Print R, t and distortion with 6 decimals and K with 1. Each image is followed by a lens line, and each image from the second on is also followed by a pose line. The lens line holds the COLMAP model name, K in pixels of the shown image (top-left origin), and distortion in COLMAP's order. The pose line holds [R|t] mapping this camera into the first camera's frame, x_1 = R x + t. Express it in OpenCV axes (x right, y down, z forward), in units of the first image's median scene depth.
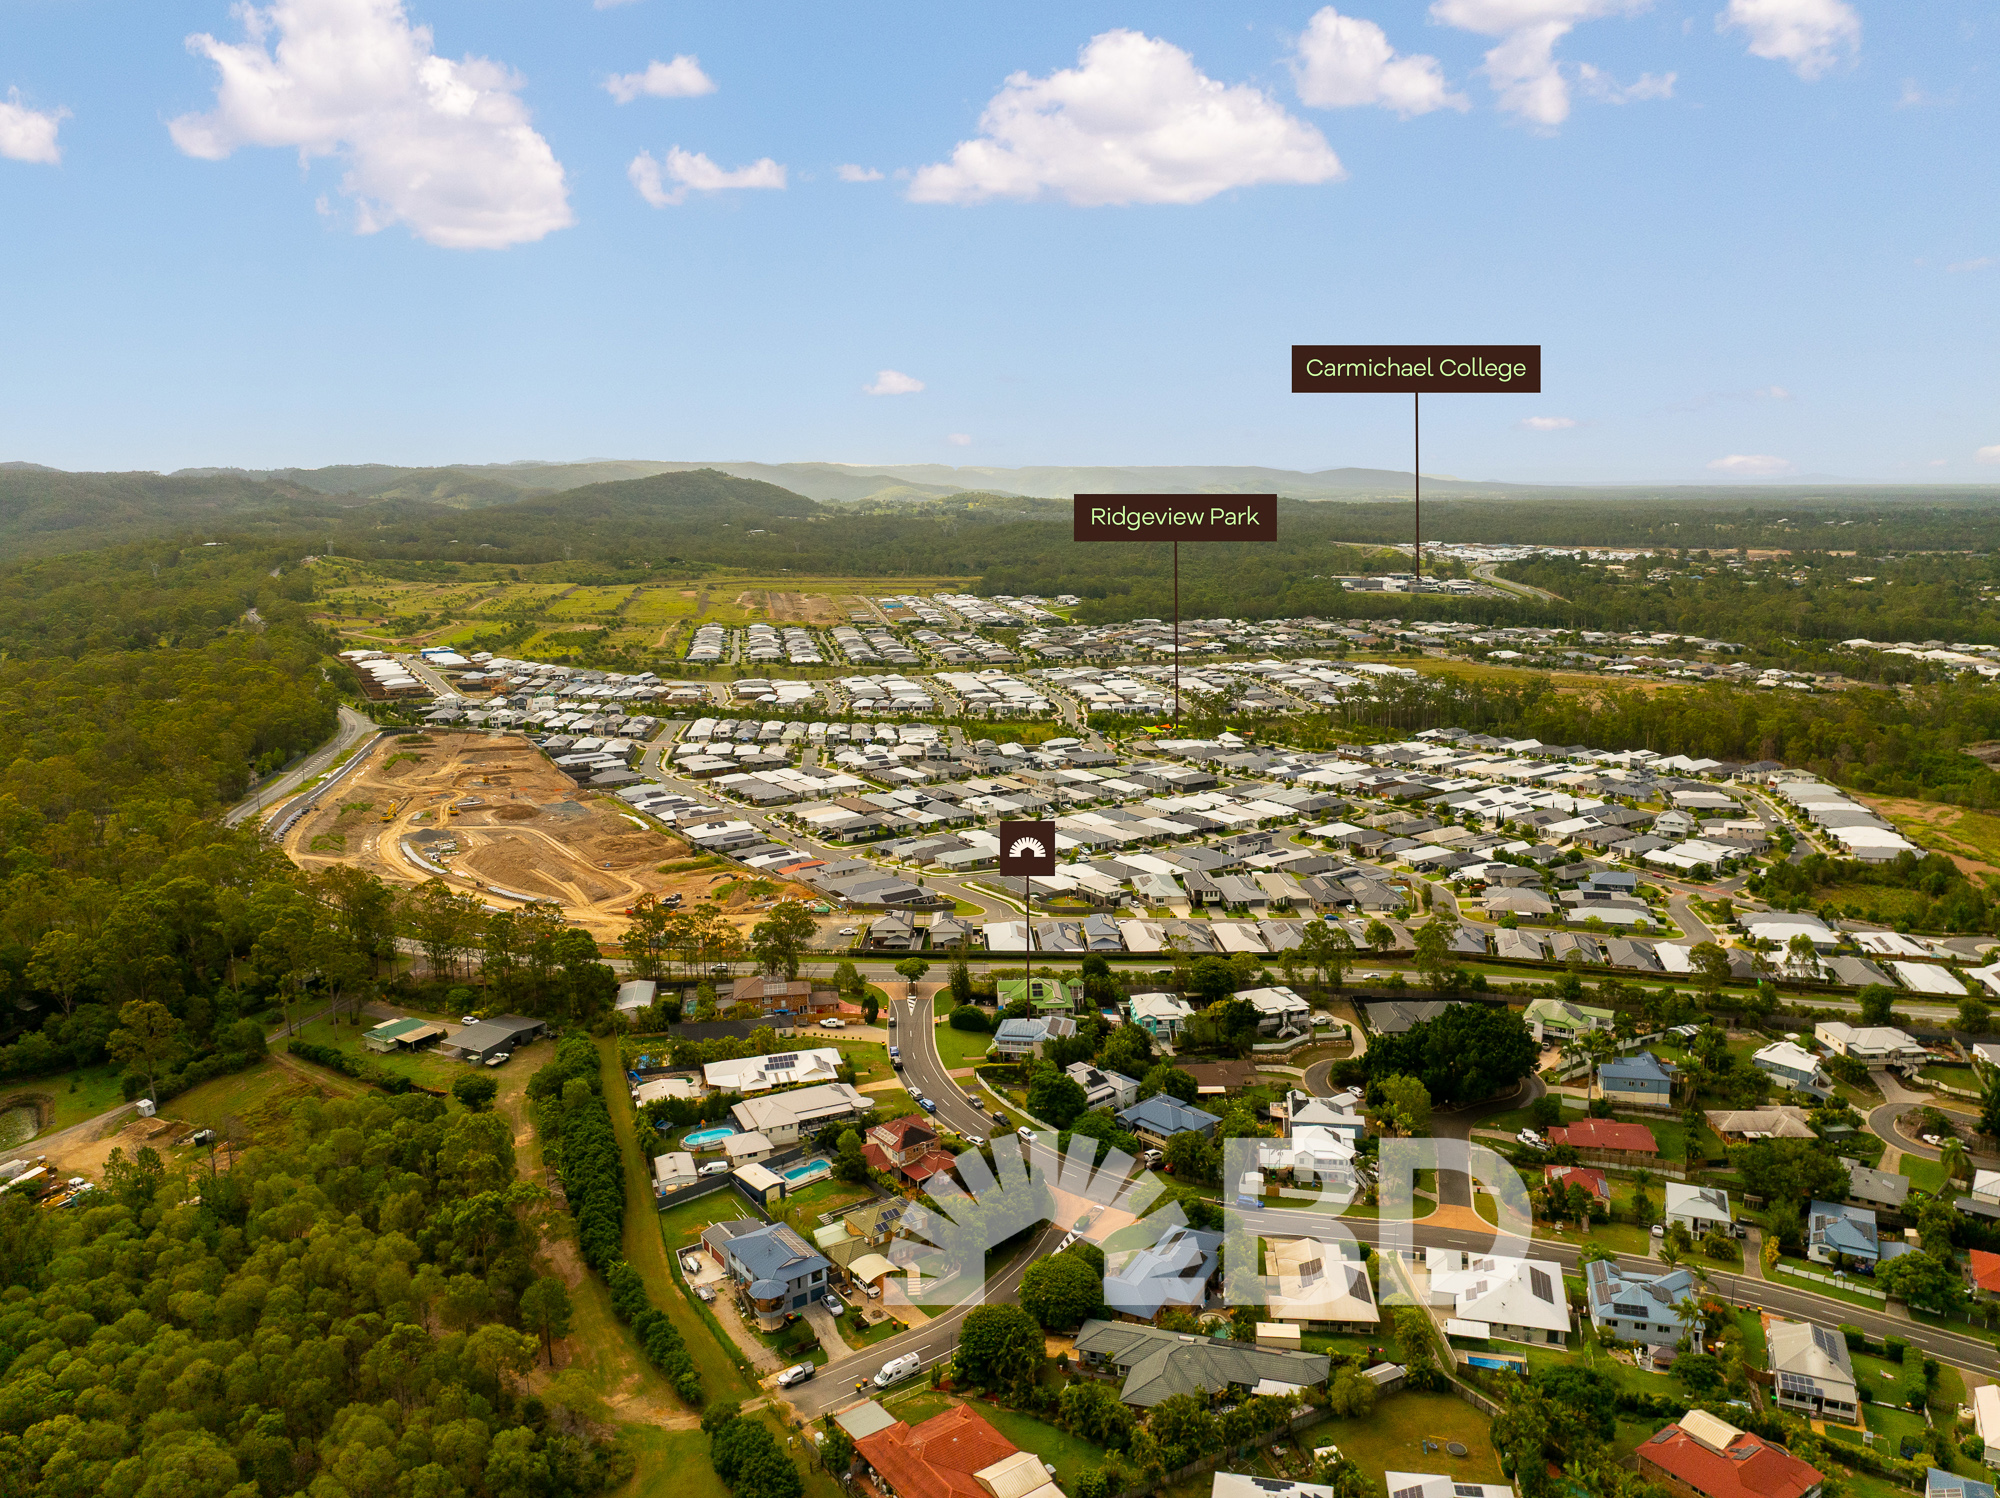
lens RADIAL K [[1400.2, 0, 1010.8], [0, 1400.2, 756.1], [0, 0, 1]] dist [-0.000335, 0.000824]
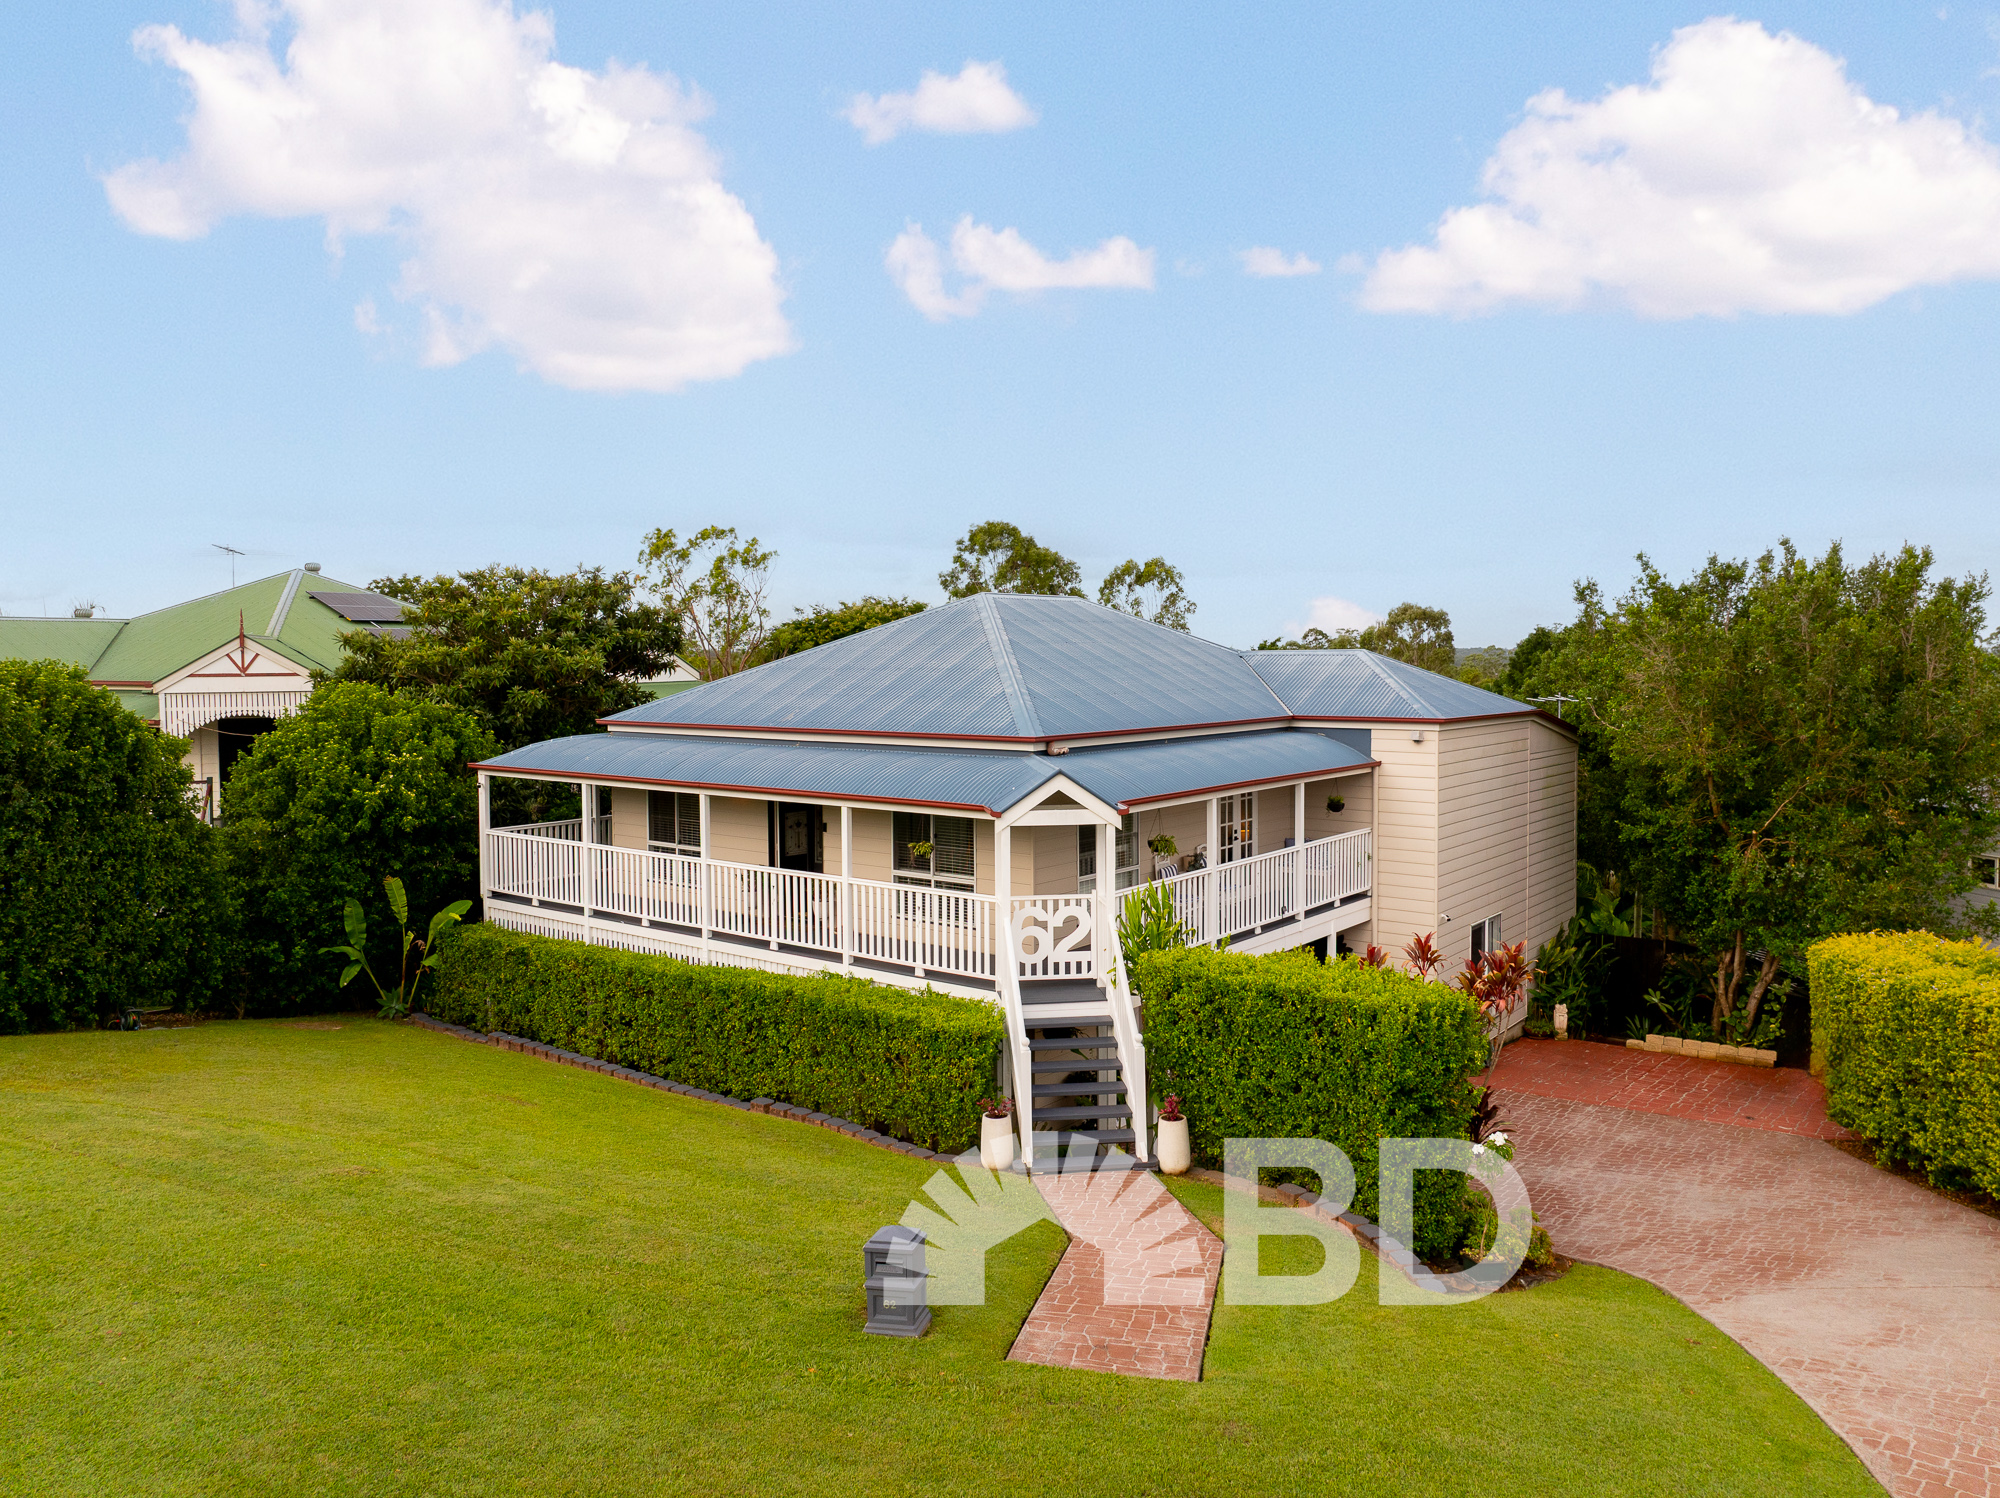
lens RADIAL K [[1400.2, 0, 1005.2], [0, 1400.2, 753.0], [0, 0, 1]] dist [-0.000335, 0.000824]
pose [[1.000000, -0.000086, 0.000244, -0.223211], [0.000085, 0.999996, 0.002909, -0.211917], [-0.000244, -0.002909, 0.999996, 0.411041]]
